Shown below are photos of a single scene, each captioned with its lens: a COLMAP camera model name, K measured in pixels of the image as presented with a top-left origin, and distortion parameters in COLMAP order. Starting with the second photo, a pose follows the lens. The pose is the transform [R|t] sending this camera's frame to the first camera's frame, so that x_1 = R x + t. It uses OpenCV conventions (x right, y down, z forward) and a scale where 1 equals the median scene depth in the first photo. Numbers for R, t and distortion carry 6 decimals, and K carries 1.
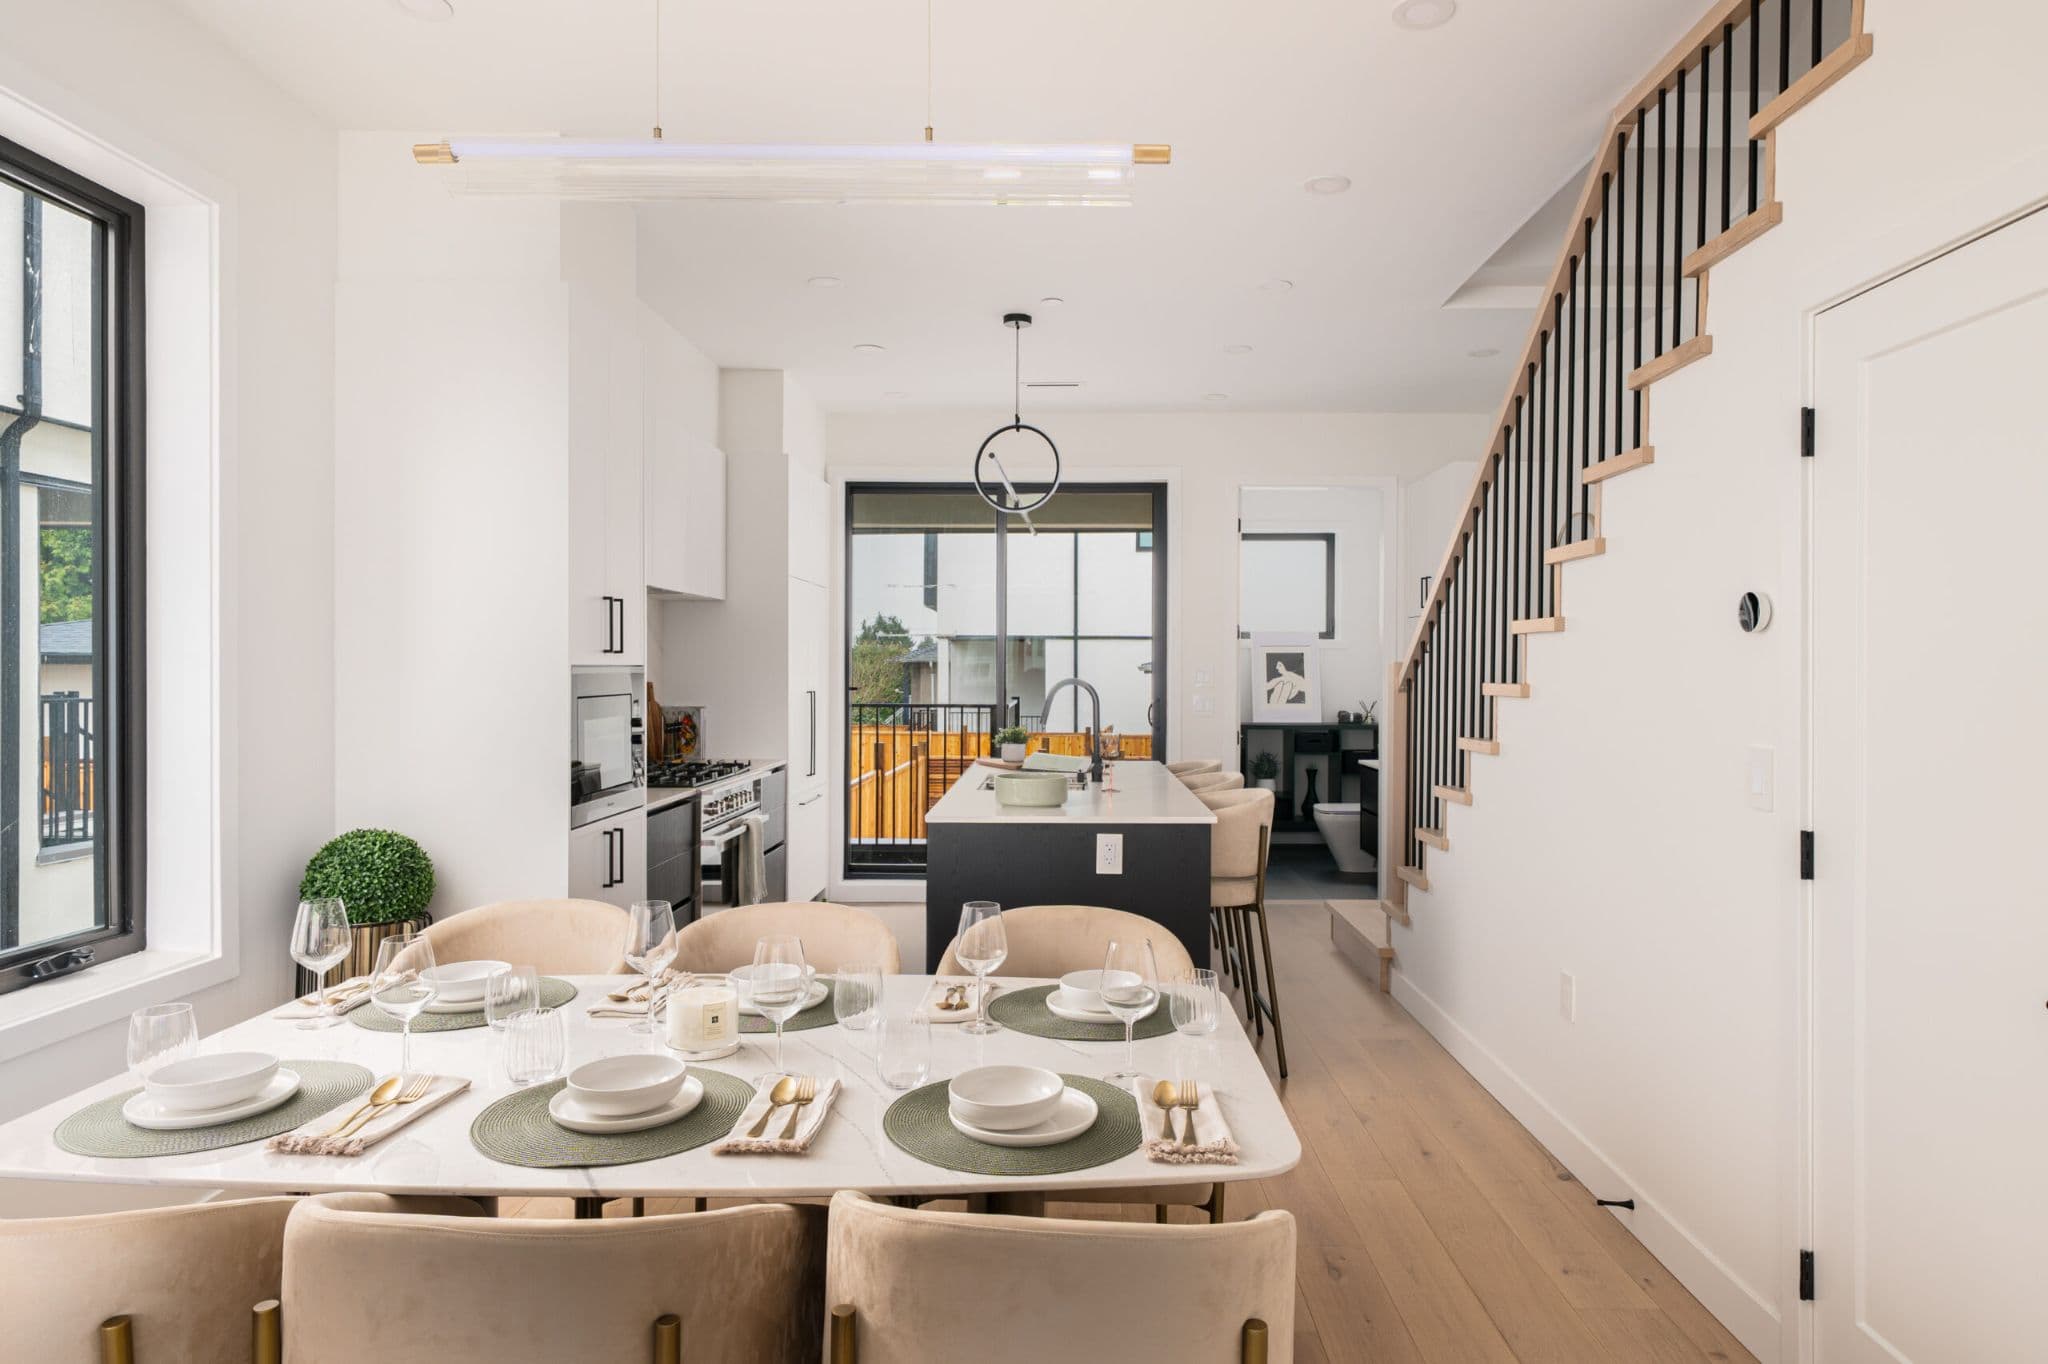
lens RADIAL K [[1040.6, 0, 1019.3], [0, 1040.6, 647.8], [0, 0, 1]] dist [0.001626, 0.000296]
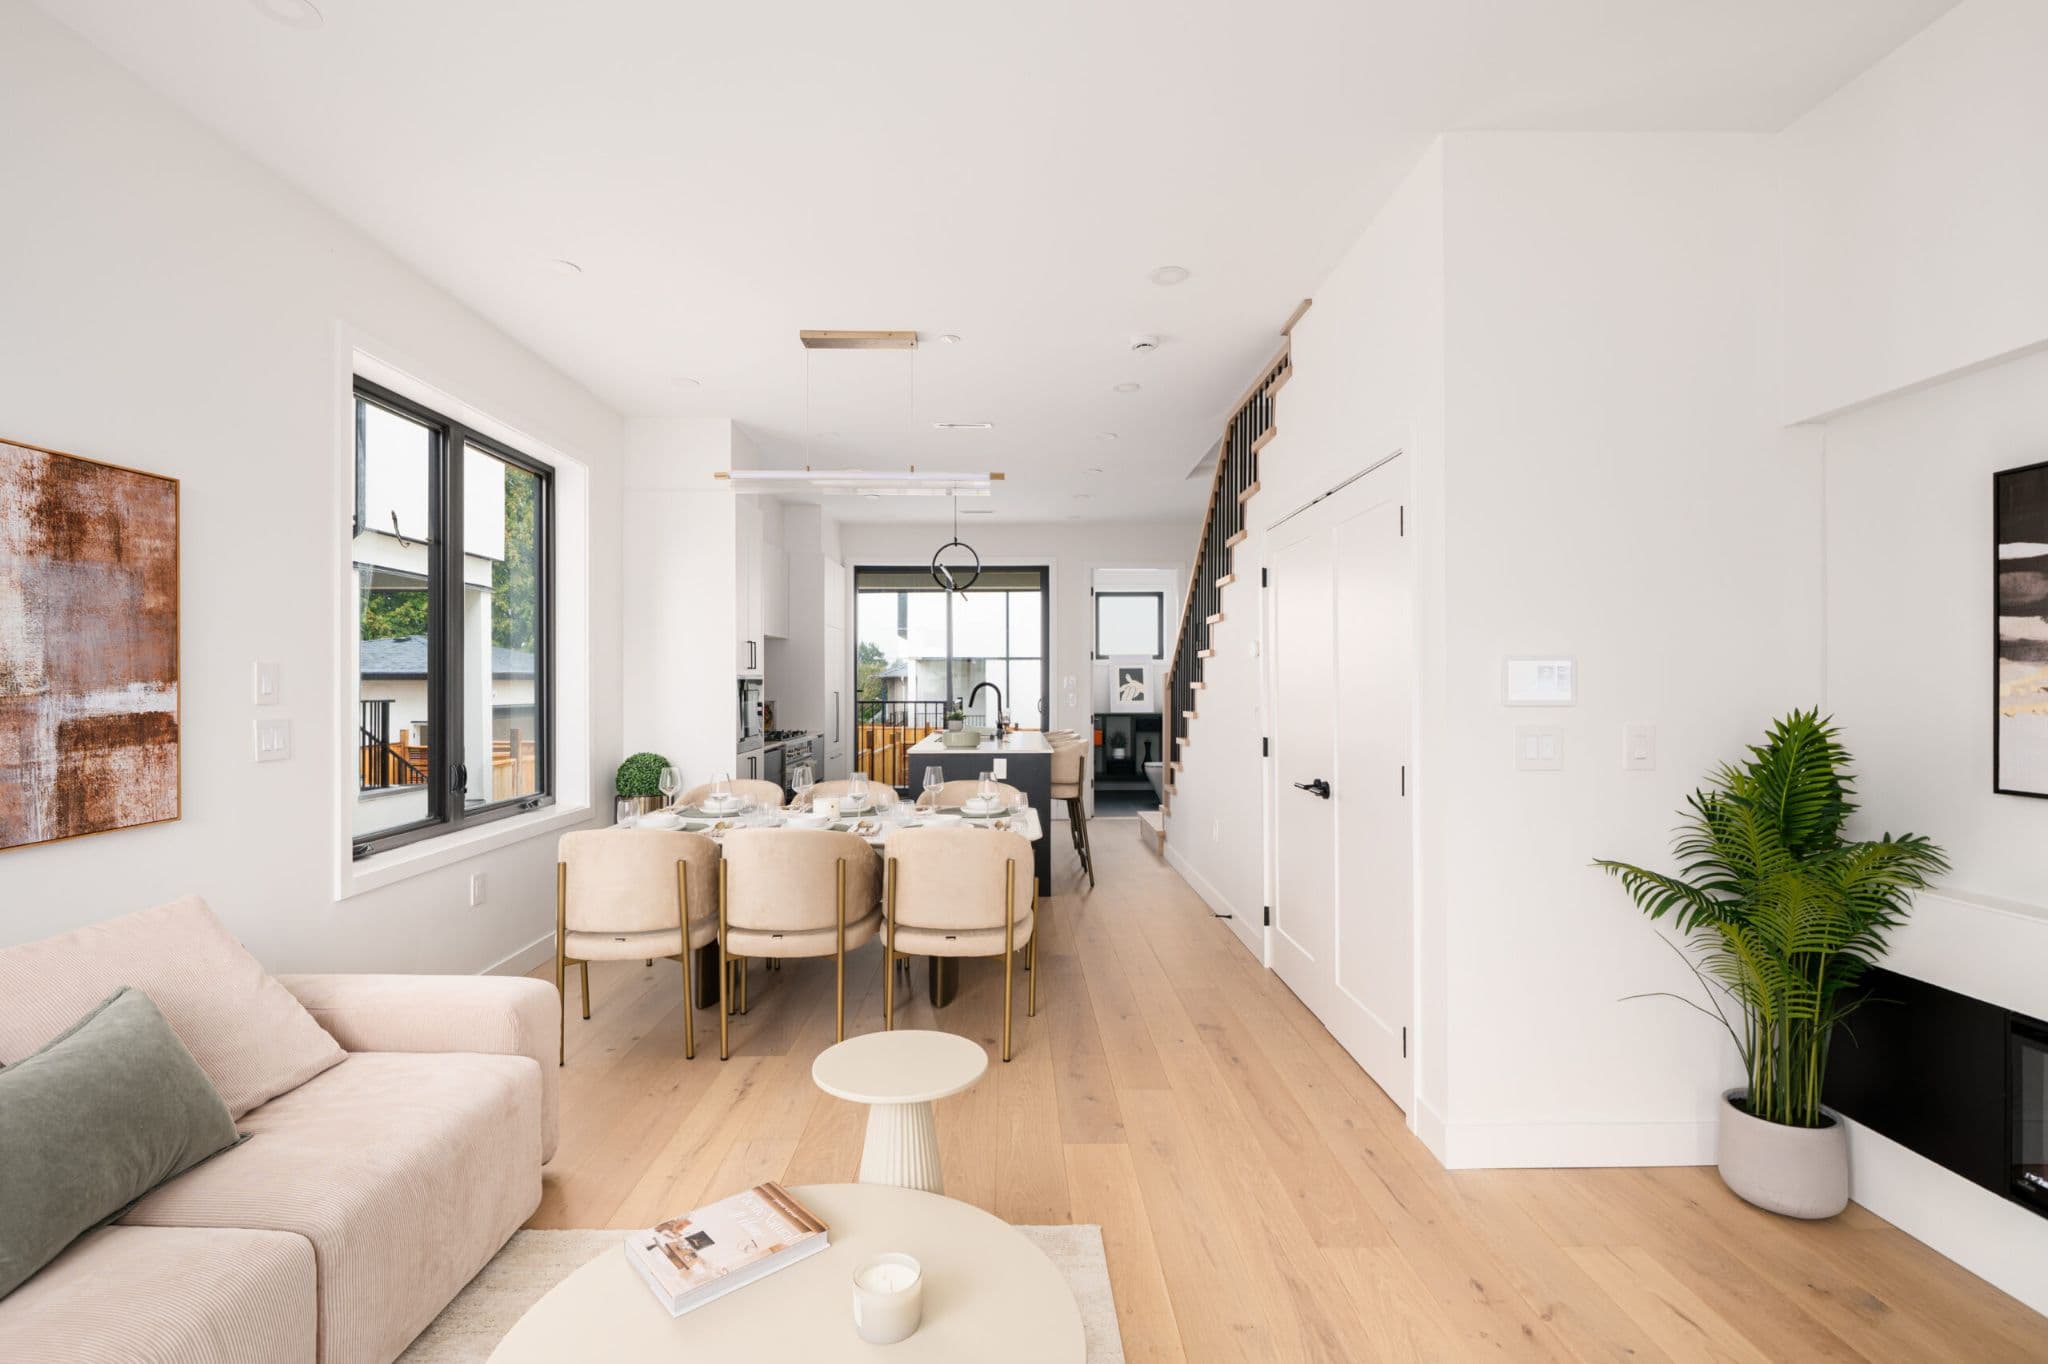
lens RADIAL K [[947.1, 0, 983.2], [0, 947.1, 682.9], [0, 0, 1]] dist [-0.002755, -0.000893]
pose [[0.999974, -0.004524, 0.005620, 0.027657], [0.004427, 0.999842, 0.017204, 0.001294], [-0.005697, -0.017179, 0.999836, -0.499020]]
